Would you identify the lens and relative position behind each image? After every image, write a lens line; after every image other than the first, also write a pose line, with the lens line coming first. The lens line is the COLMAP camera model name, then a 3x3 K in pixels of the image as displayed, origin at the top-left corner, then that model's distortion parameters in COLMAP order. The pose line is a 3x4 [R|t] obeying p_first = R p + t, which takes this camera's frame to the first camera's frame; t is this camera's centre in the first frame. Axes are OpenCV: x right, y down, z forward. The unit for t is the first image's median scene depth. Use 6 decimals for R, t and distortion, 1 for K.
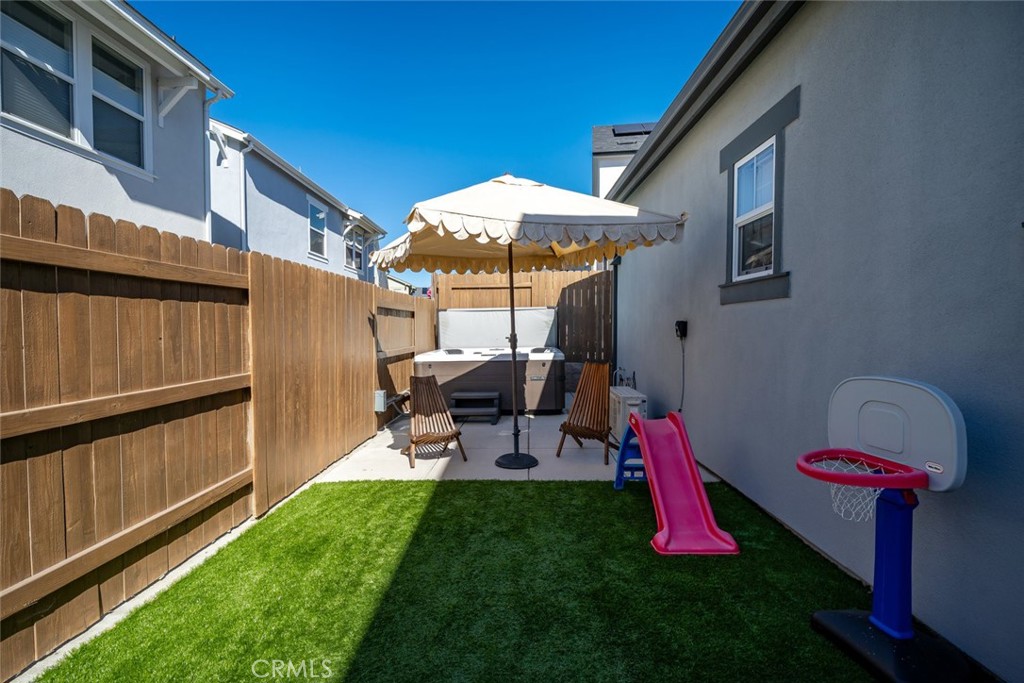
lens RADIAL K [[461.4, 0, 519.5], [0, 461.4, 343.7], [0, 0, 1]] dist [-0.002840, 0.000383]
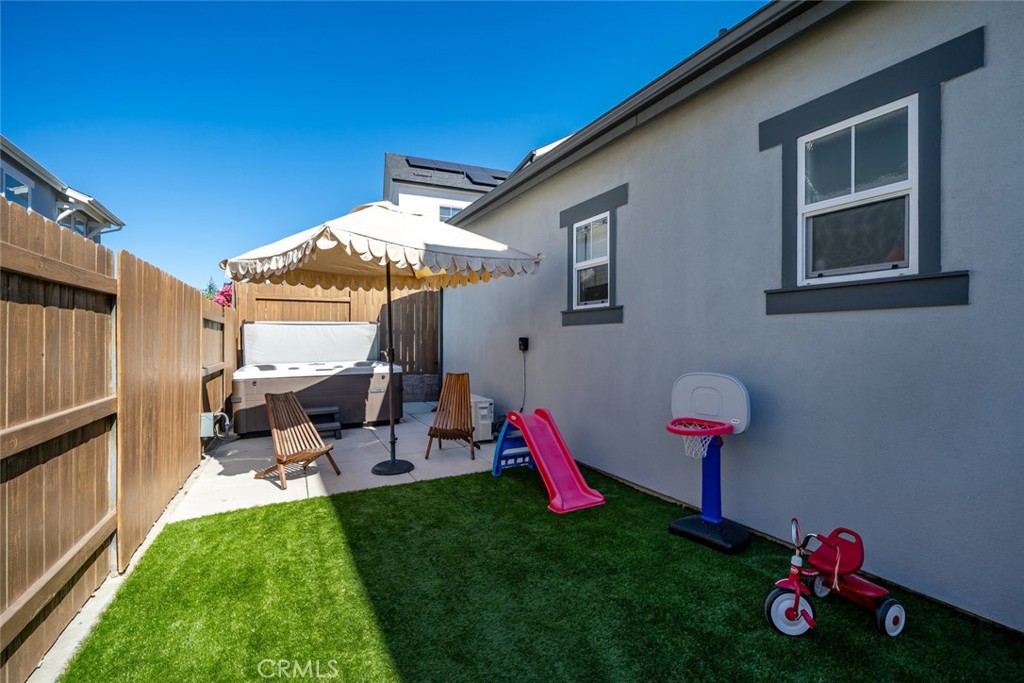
lens RADIAL K [[434.0, 0, 523.1], [0, 434.0, 342.8], [0, 0, 1]] dist [-0.002967, 0.000100]
pose [[0.867342, 0.004109, 0.497696, -0.294611], [0.012559, 0.999467, -0.030139, 0.000455], [-0.497555, 0.032391, 0.866828, -0.032940]]
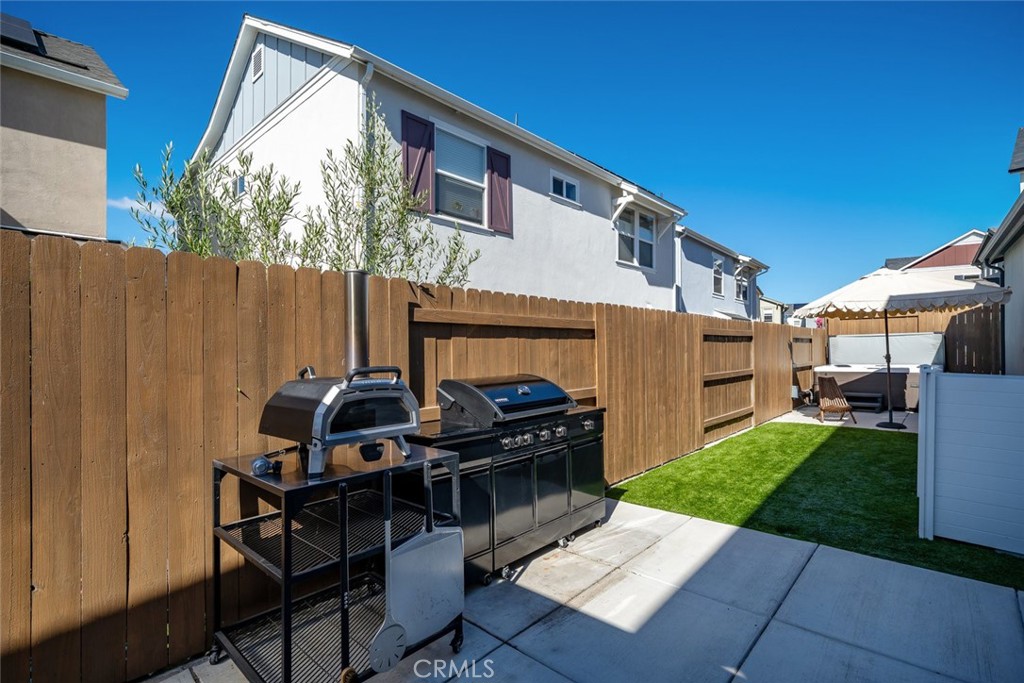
lens RADIAL K [[465.3, 0, 521.0], [0, 465.3, 342.2], [0, 0, 1]] dist [-0.001848, 0.000088]
pose [[0.745439, -0.008877, -0.666514, 0.153720], [-0.019927, 0.999168, -0.035594, 0.030341], [0.666276, 0.039815, 0.744642, -1.552159]]
